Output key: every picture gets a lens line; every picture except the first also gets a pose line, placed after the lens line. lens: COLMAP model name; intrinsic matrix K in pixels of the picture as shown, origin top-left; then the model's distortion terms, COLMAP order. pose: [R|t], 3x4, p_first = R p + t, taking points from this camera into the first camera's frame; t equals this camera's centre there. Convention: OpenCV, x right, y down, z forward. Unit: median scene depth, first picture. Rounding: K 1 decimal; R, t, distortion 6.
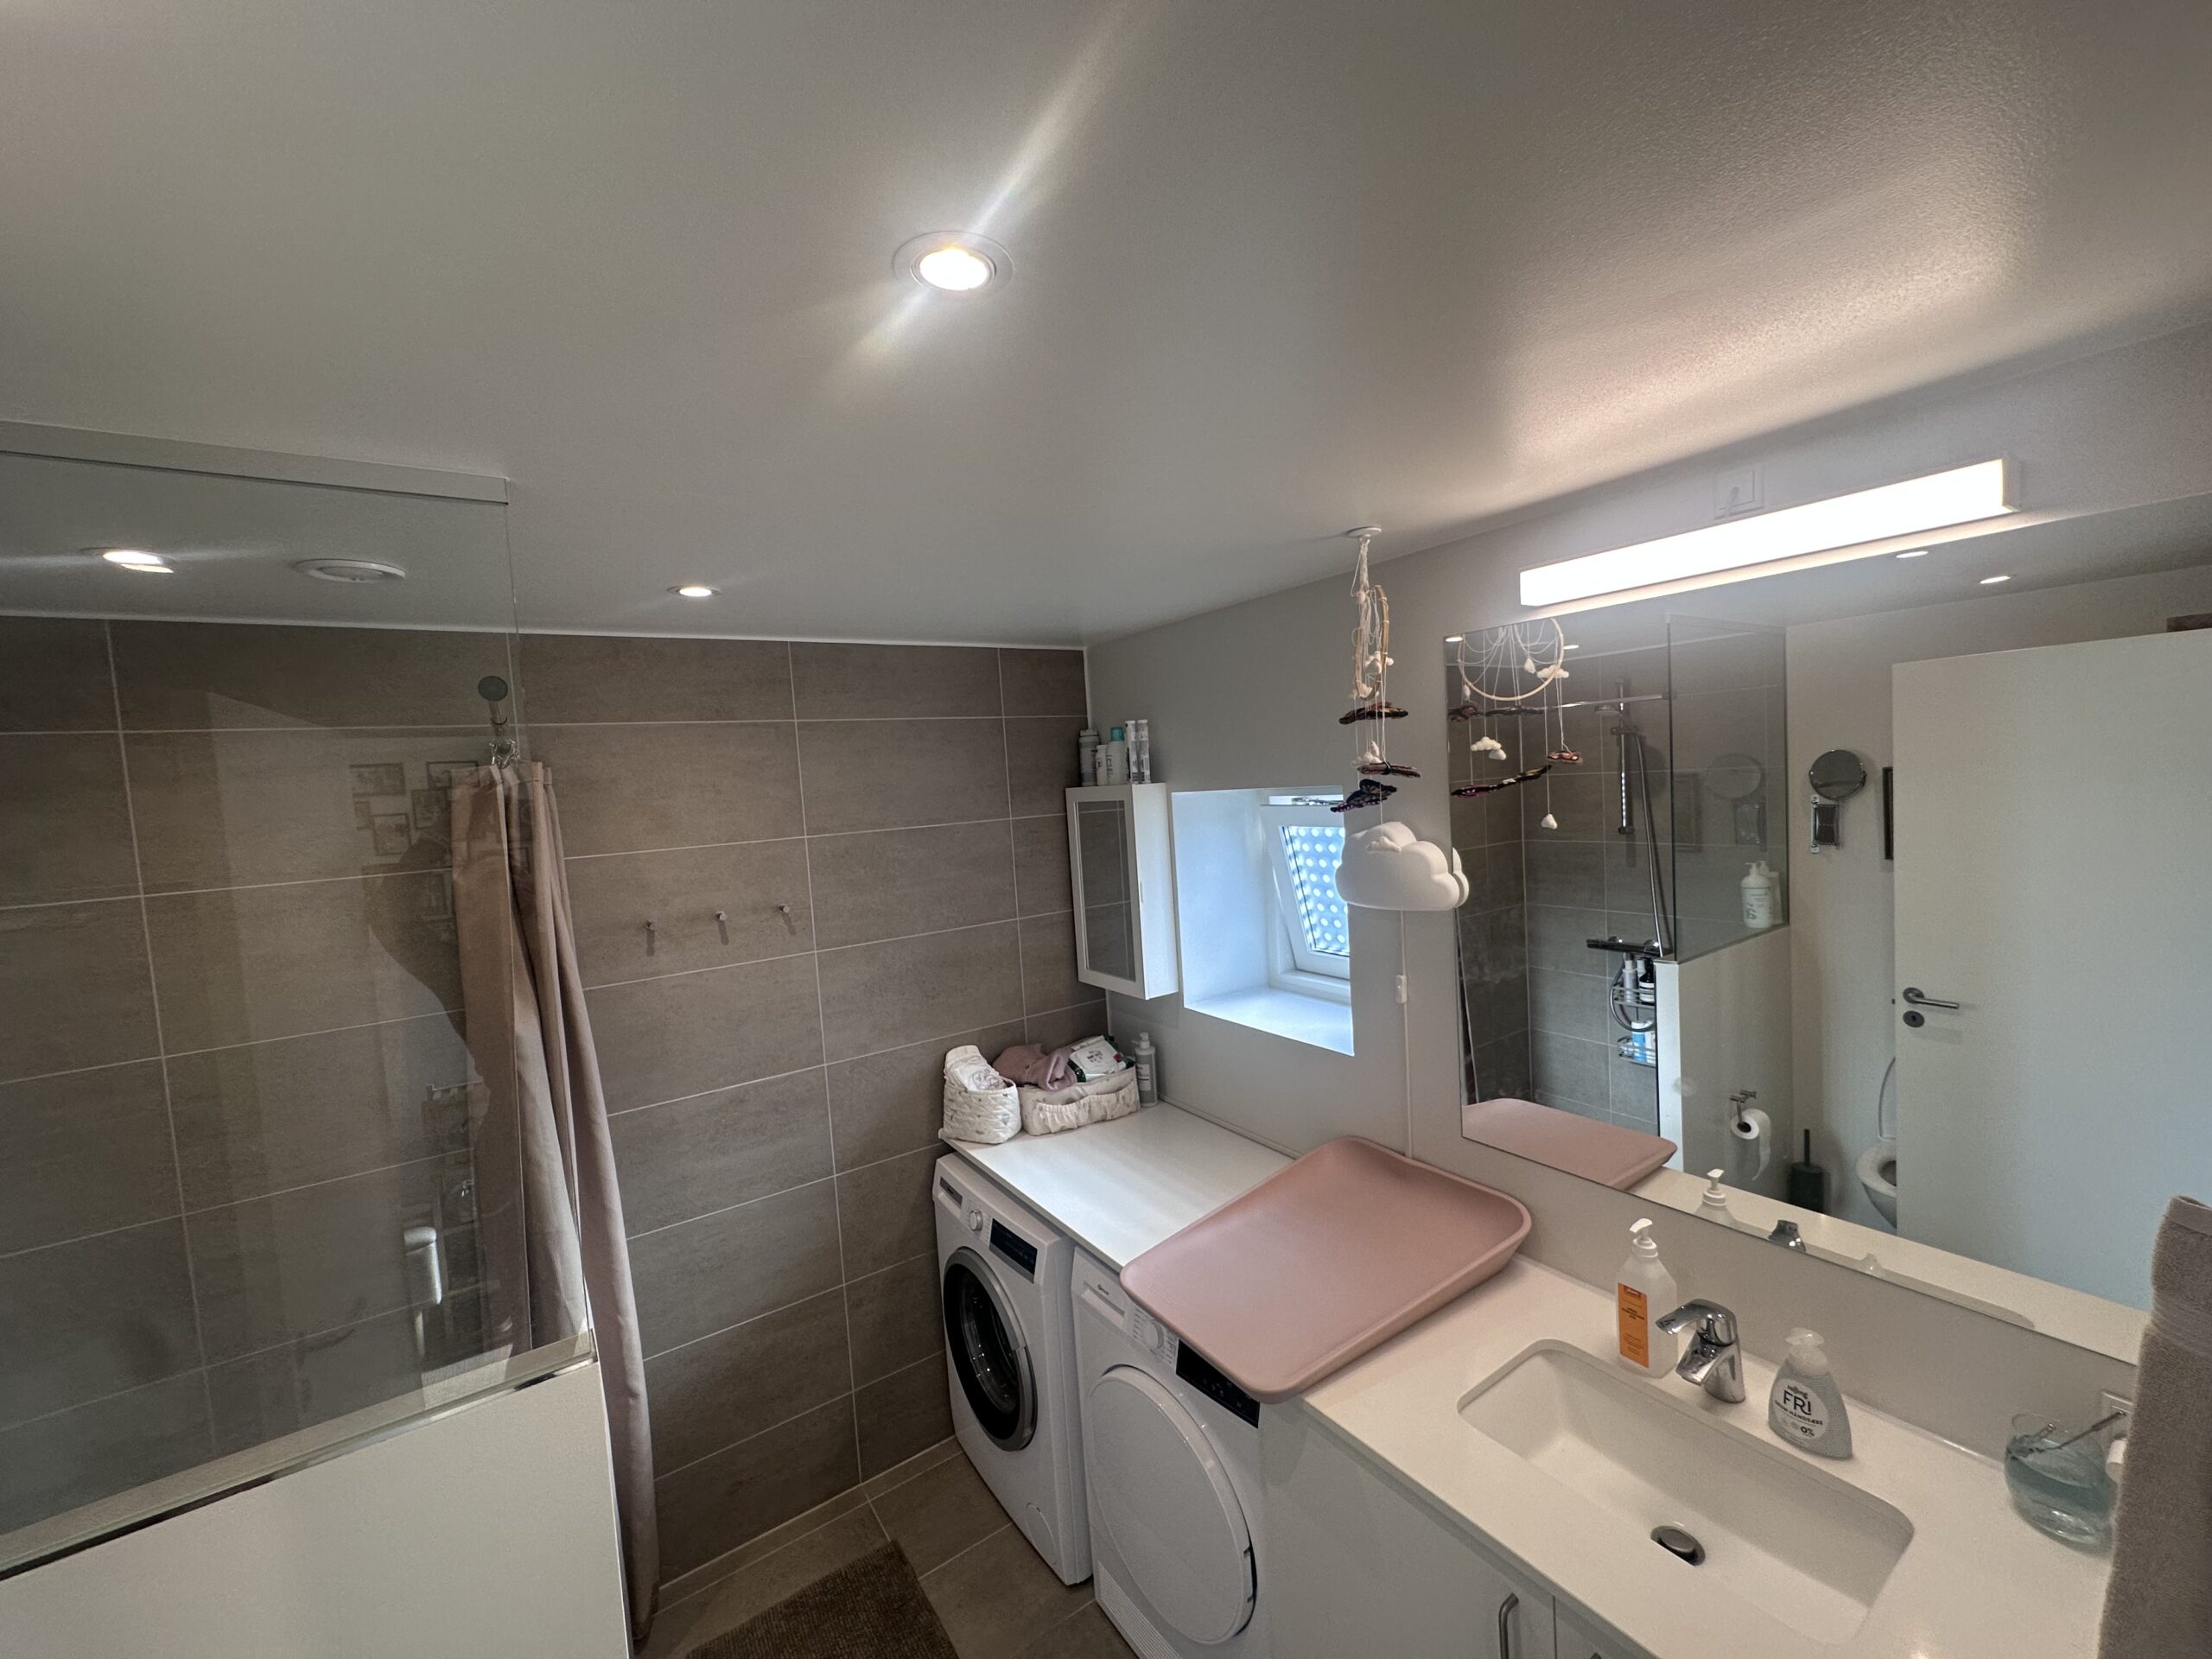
lens RADIAL K [[881.2, 0, 1105.5], [0, 881.2, 827.5], [0, 0, 1]] dist [0.001129, -0.000151]
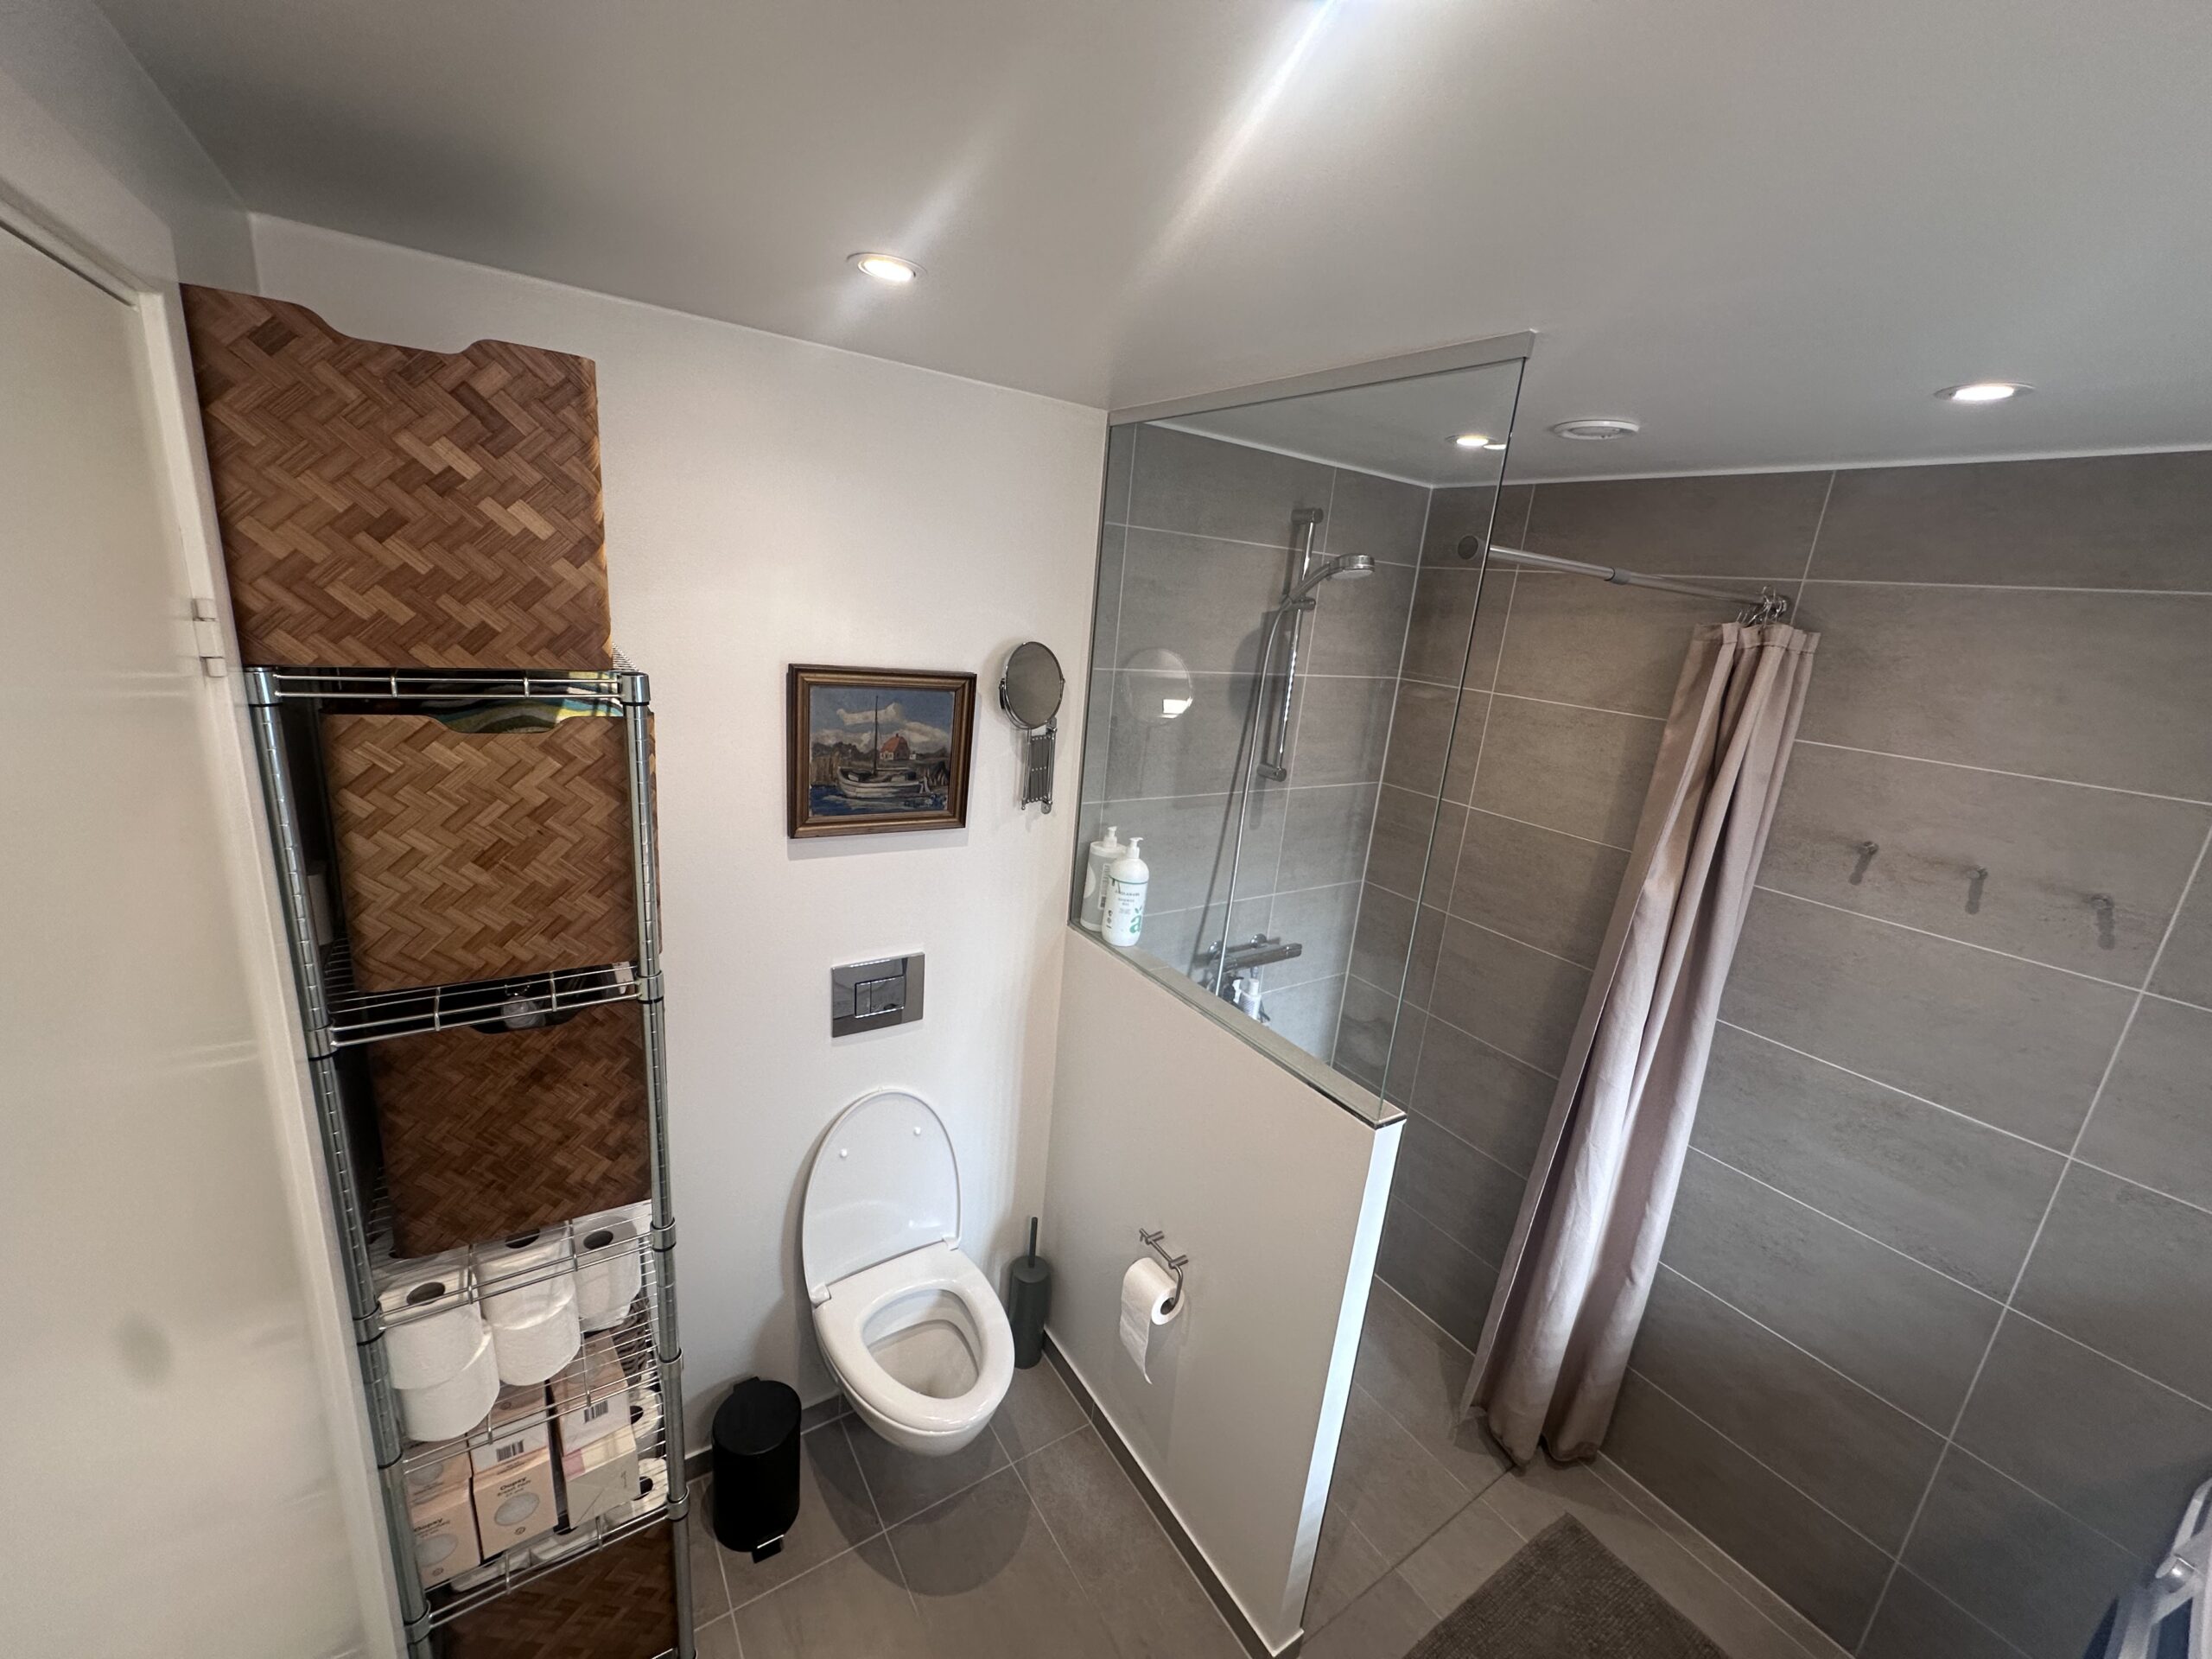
lens RADIAL K [[881.2, 0, 1105.7], [0, 881.2, 831.6], [0, 0, 1]] dist [0.001129, -0.000151]
pose [[-0.026306, 0.314785, -0.948798, 0.249398], [-0.147381, 0.937534, 0.315134, -0.051996], [0.988730, 0.148125, 0.021730, 0.296992]]
